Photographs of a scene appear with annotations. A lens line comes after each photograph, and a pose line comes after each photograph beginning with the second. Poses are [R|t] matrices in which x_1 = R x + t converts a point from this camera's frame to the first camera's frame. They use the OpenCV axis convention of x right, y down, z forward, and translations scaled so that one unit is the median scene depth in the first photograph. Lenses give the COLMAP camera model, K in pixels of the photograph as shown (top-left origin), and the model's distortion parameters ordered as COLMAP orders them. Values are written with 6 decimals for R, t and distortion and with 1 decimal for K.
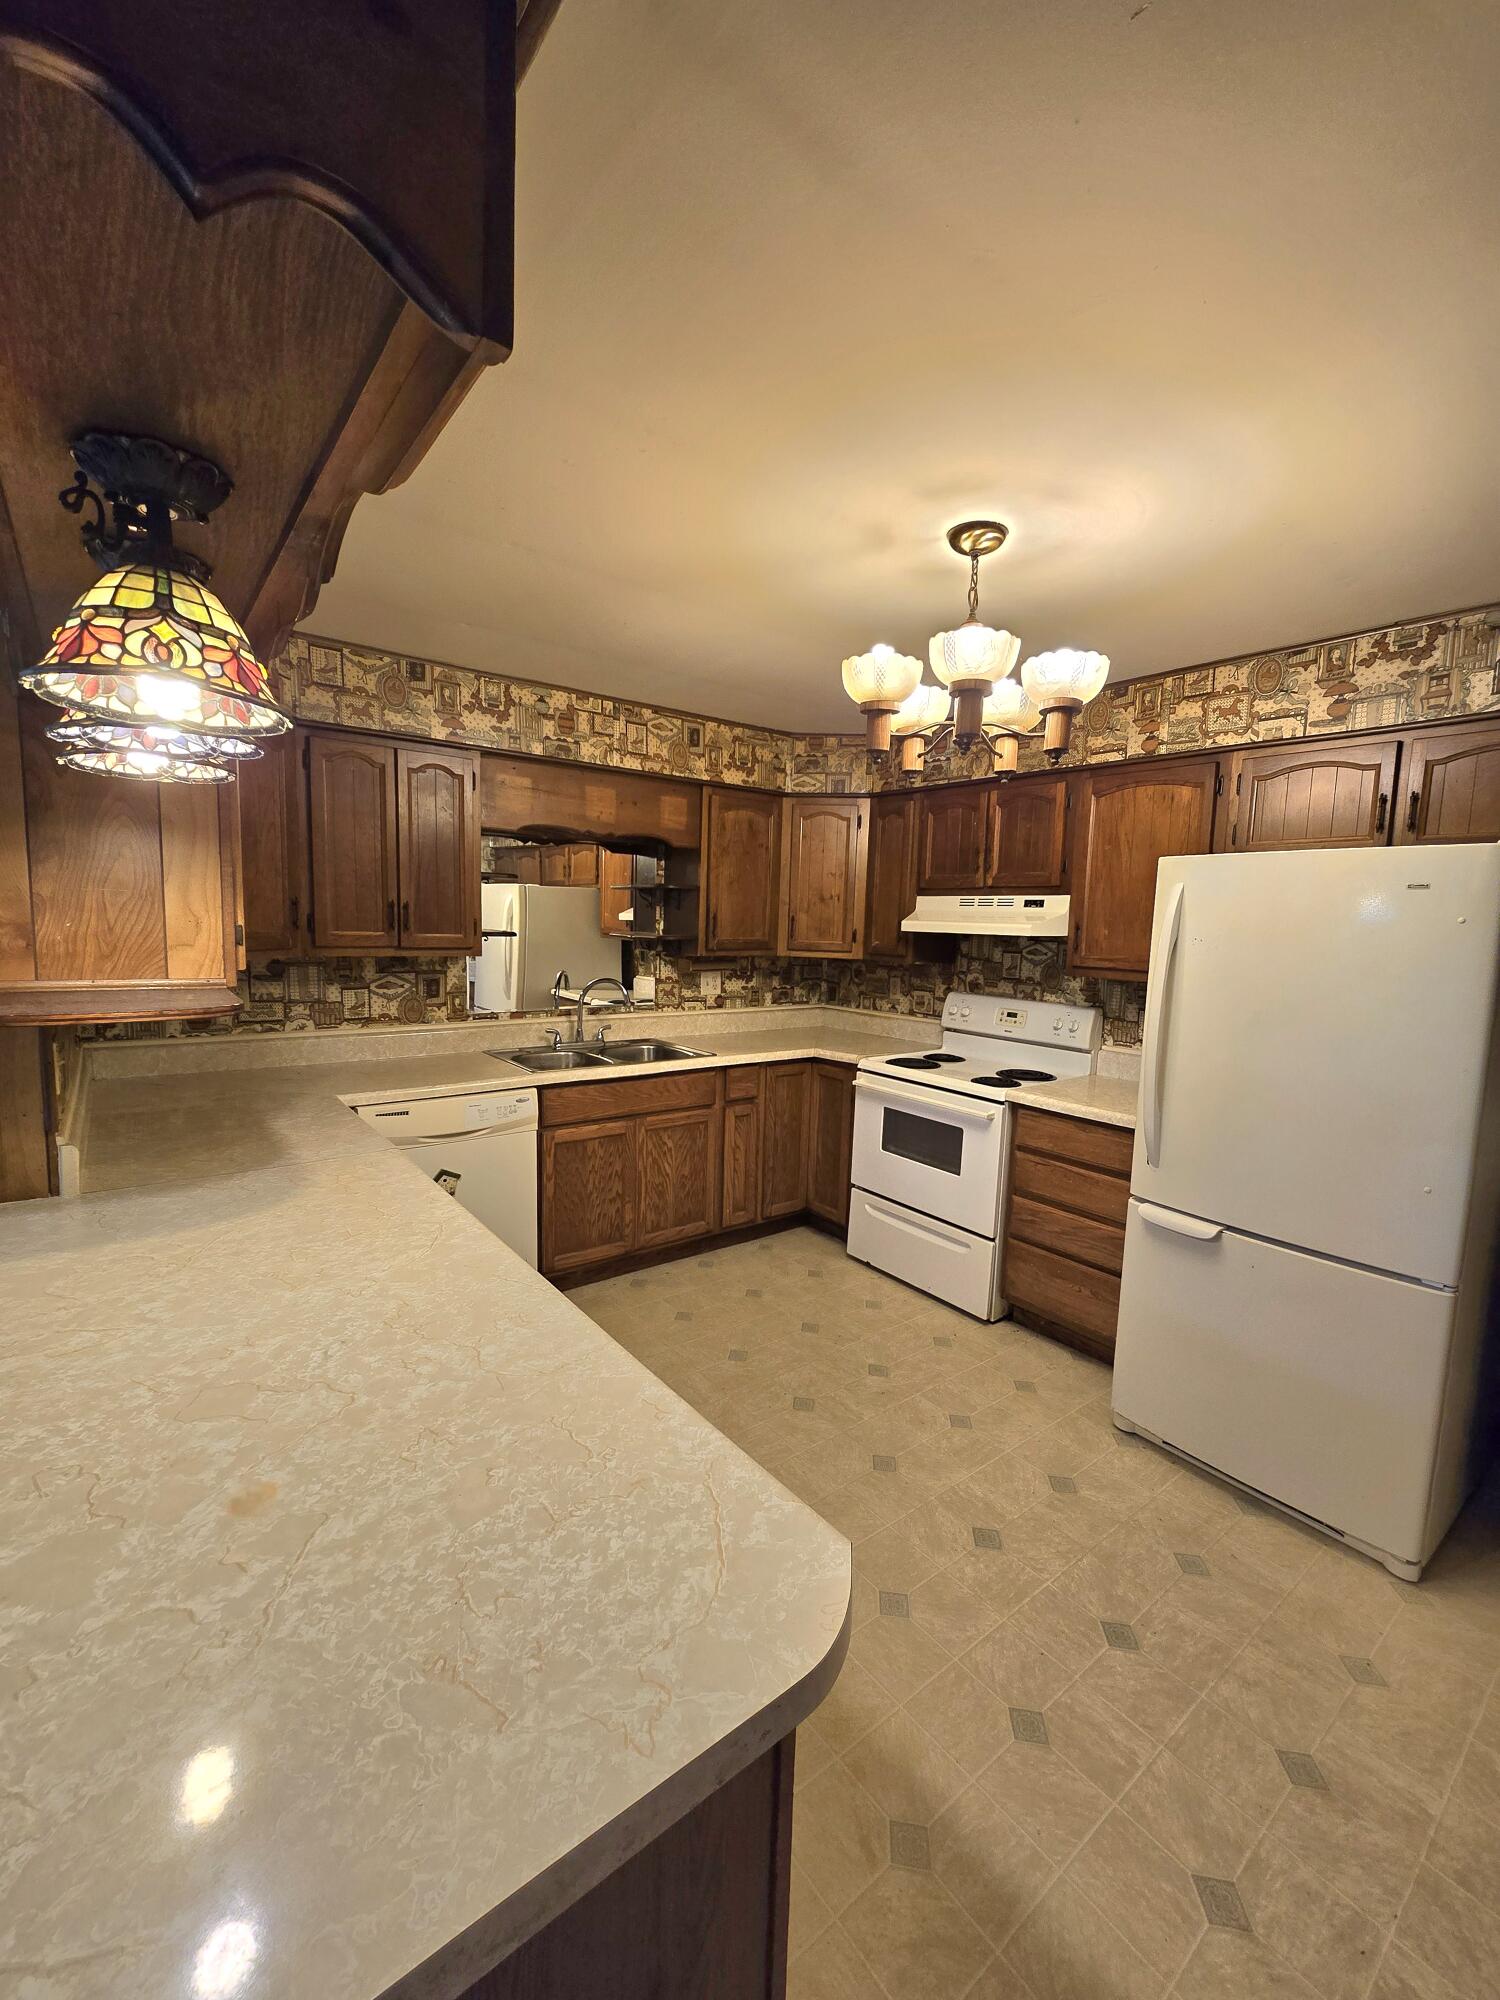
lens RADIAL K [[817.9, 0, 754.4], [0, 817.9, 1013.1], [0, 0, 1]] dist [-0.006384, 0.002081]
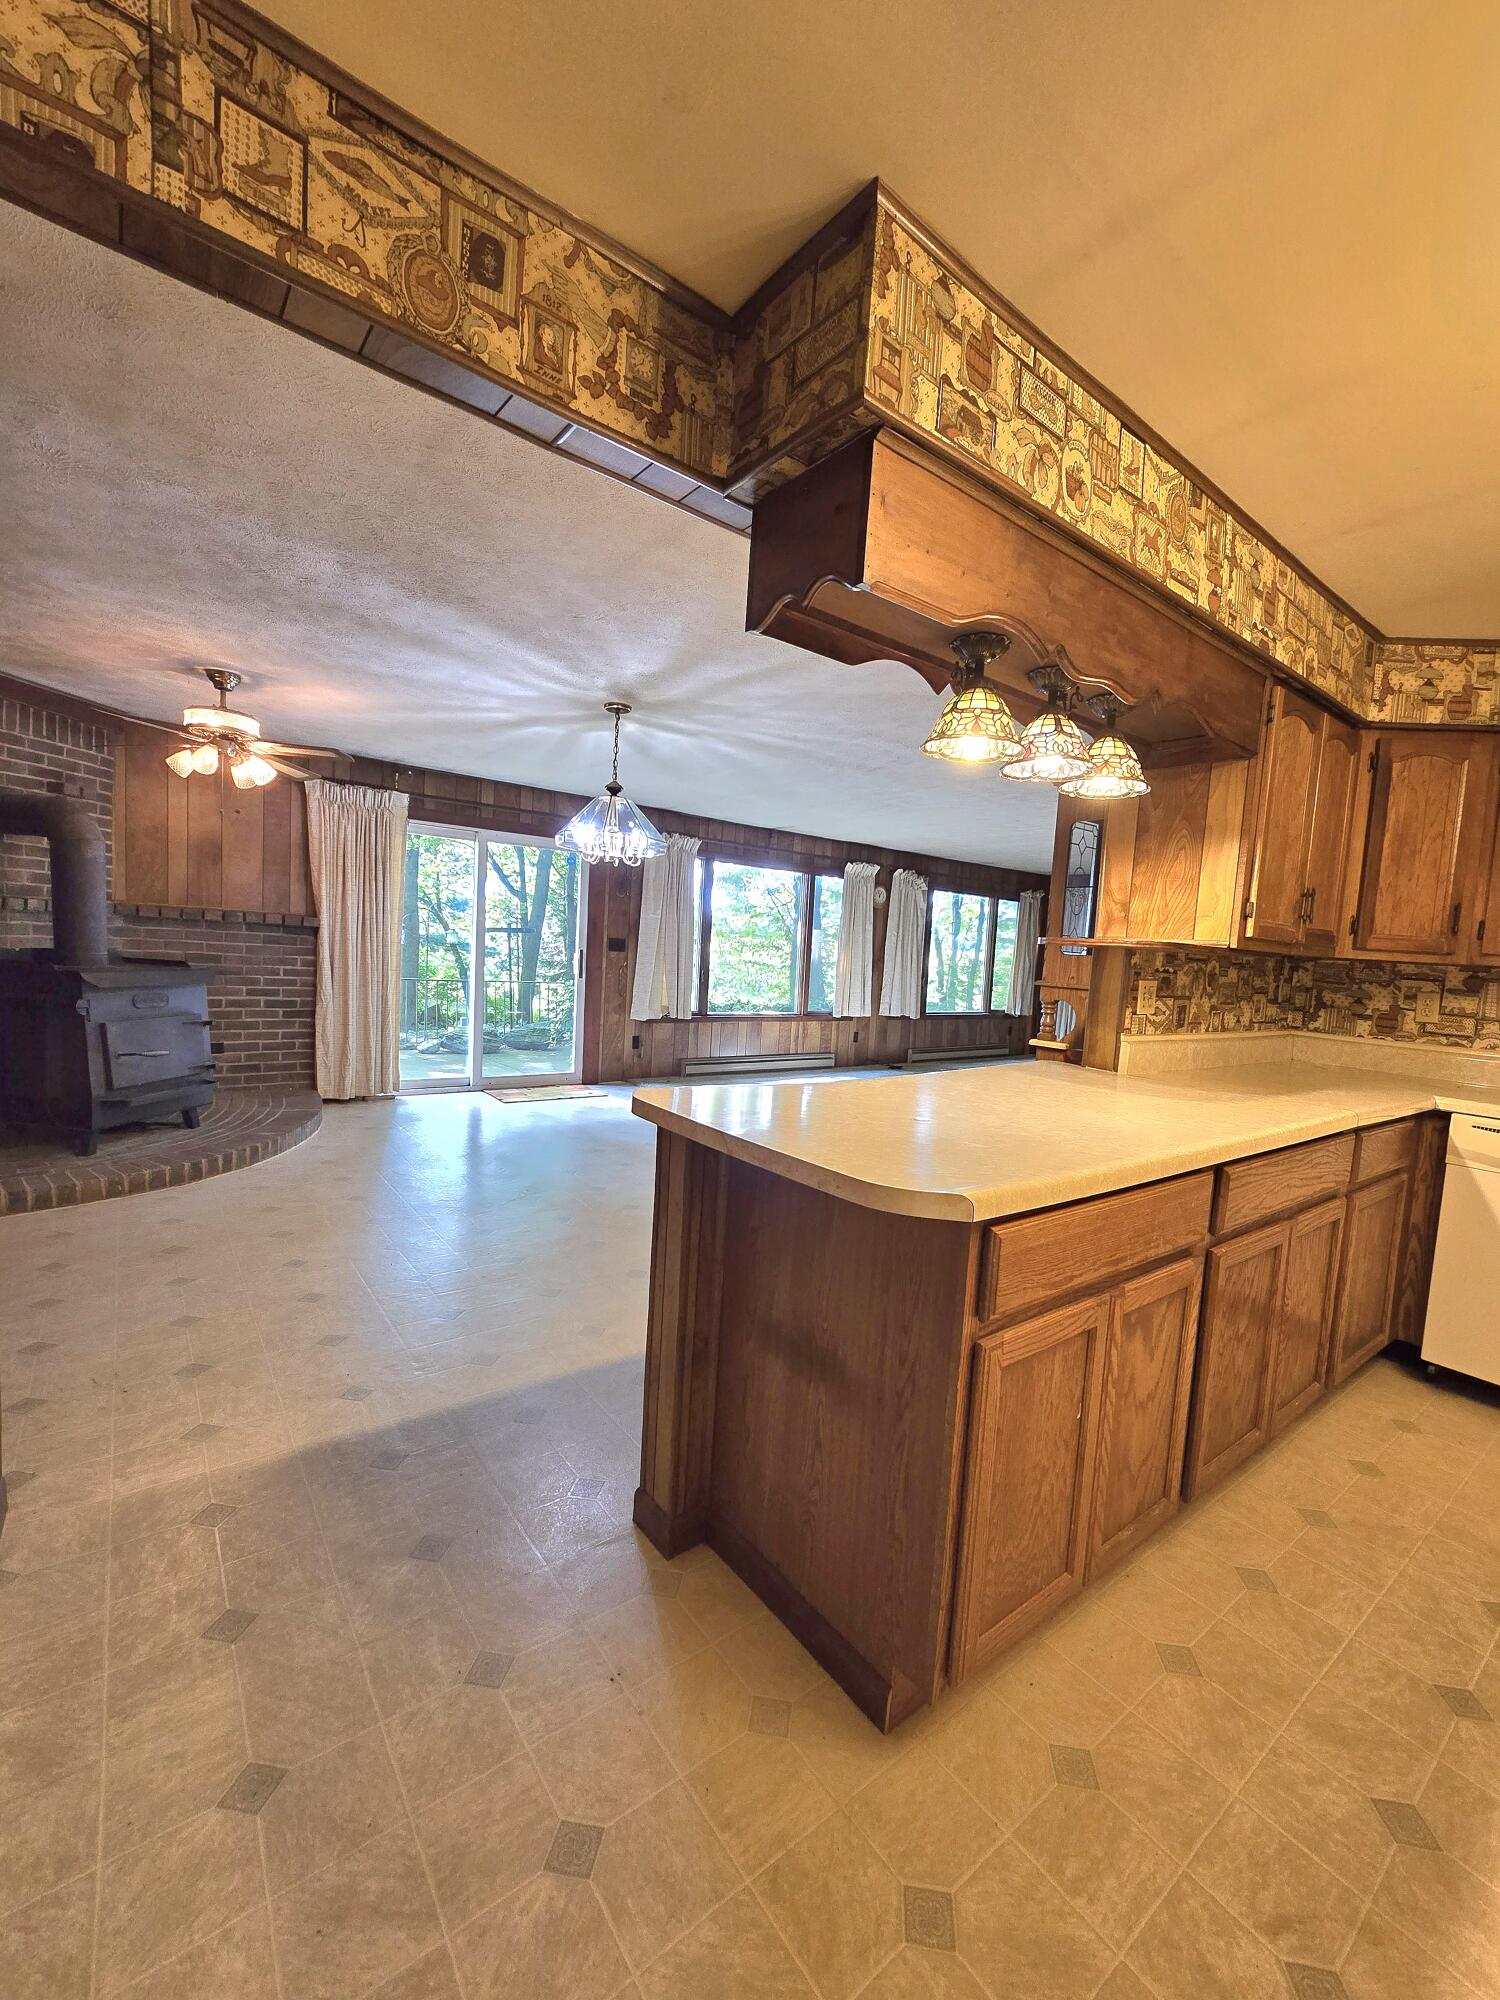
lens RADIAL K [[817.9, 0, 758.1], [0, 817.9, 1012.5], [0, 0, 1]] dist [-0.006384, 0.002081]
pose [[0.001145, 0.049685, -0.998764, 0.394993], [-0.174160, 0.983511, 0.048727, 0.081301], [0.984717, 0.173889, 0.009779, 0.141156]]
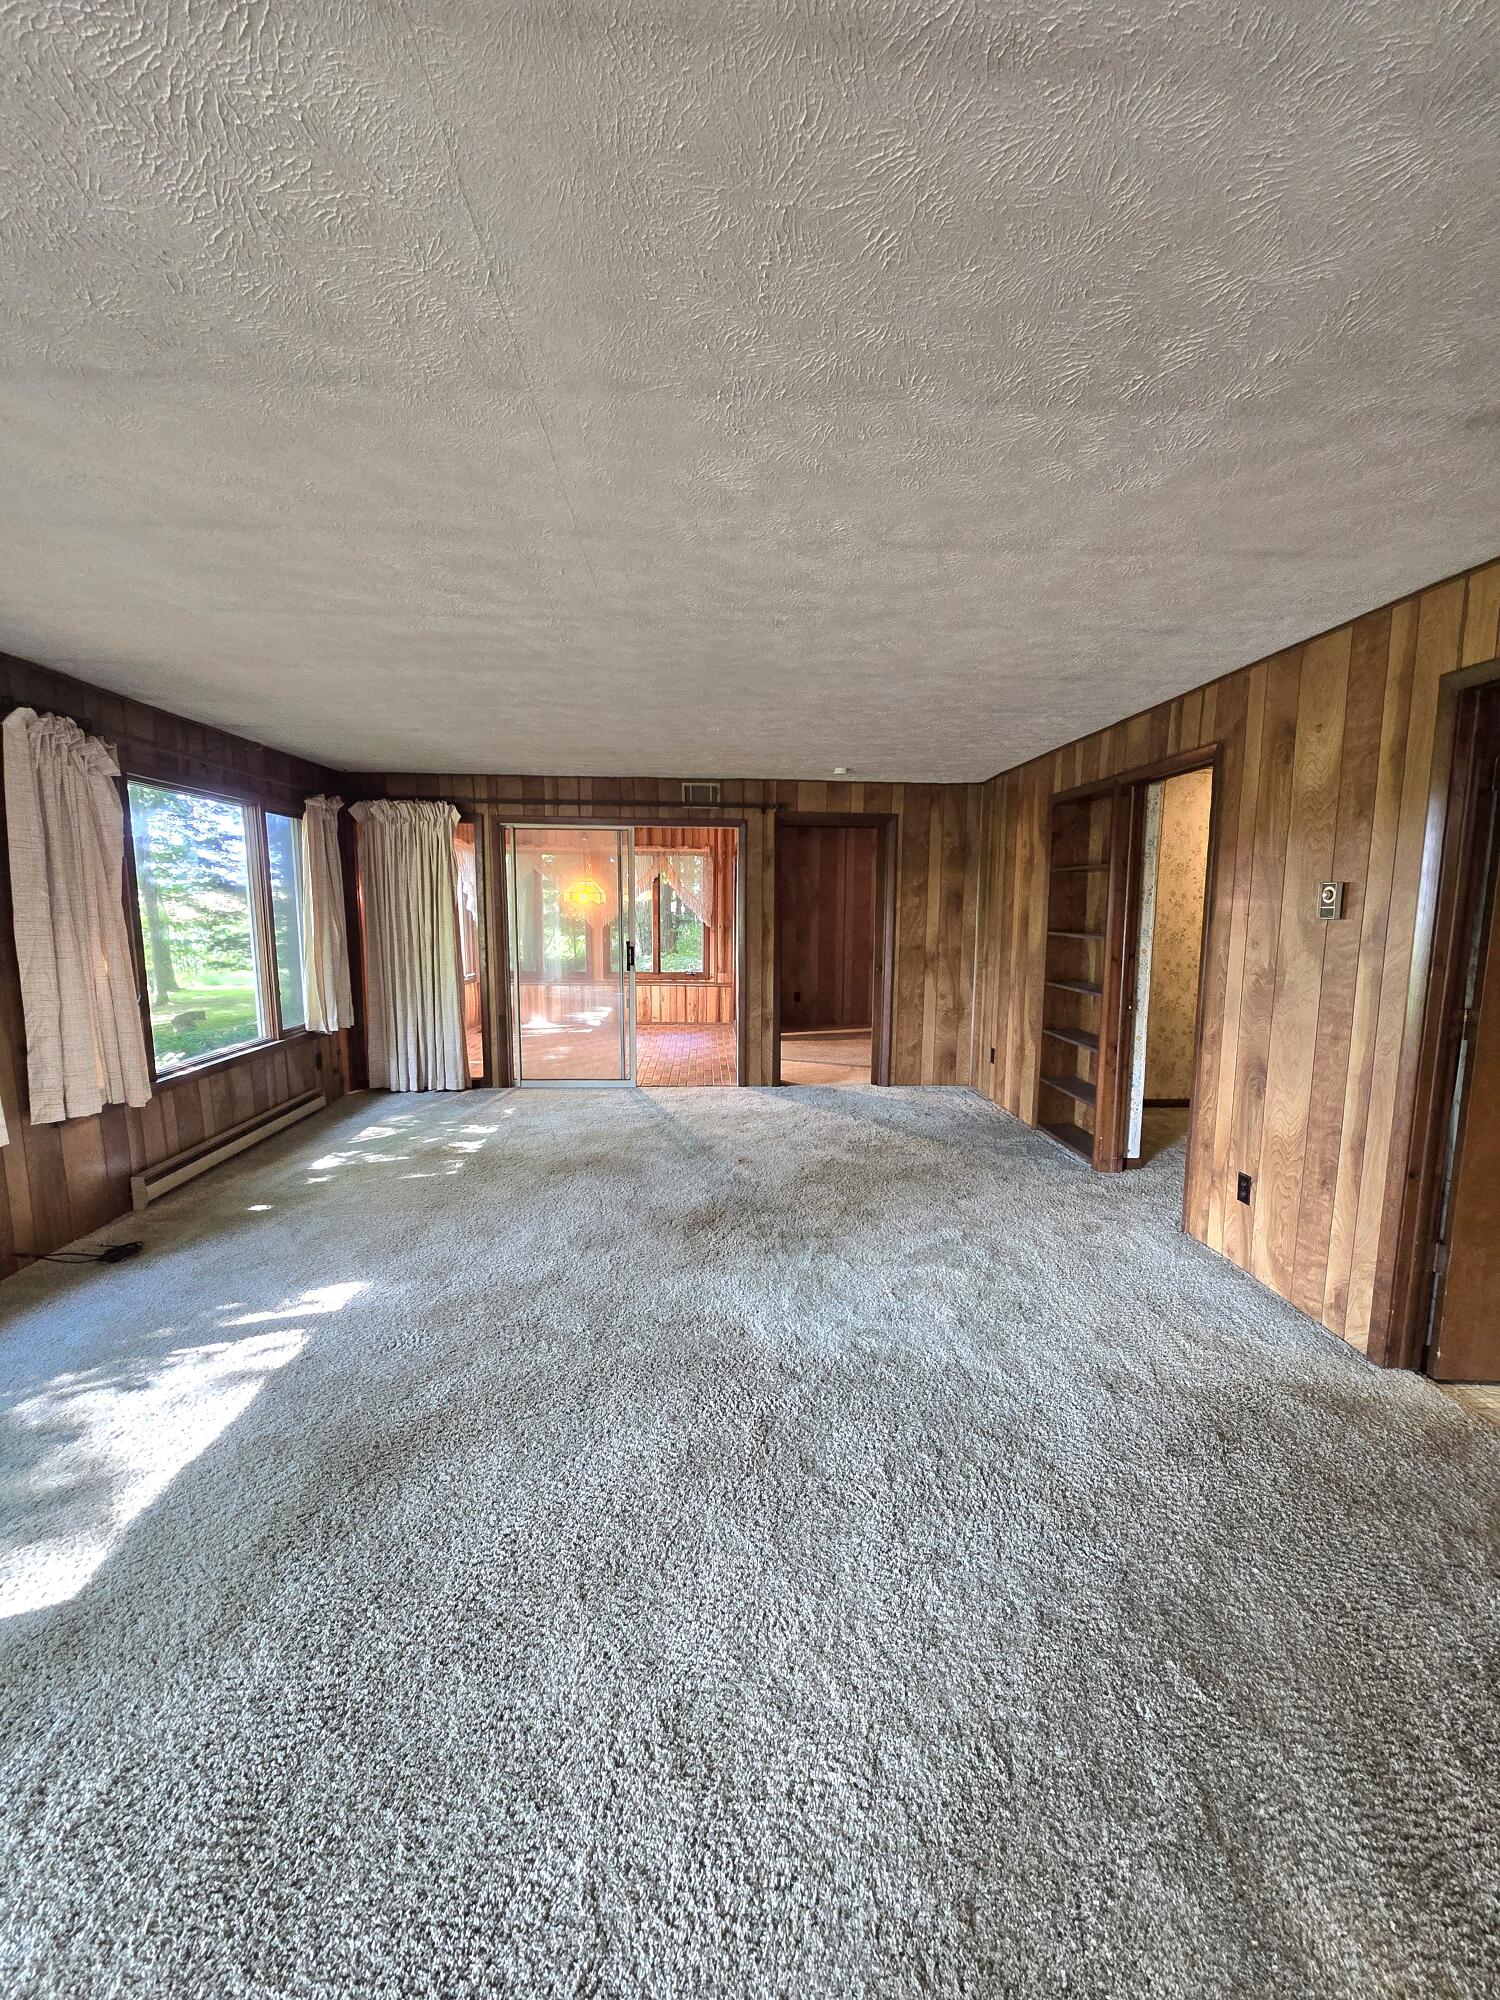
lens RADIAL K [[817.9, 0, 755.3], [0, 817.9, 1014.6], [0, 0, 1]] dist [-0.006384, 0.002081]
pose [[0.825041, 0.050698, -0.562794, -1.178233], [-0.047677, 0.998661, 0.020068, -0.048857], [0.563058, 0.010275, 0.826354, 0.255652]]
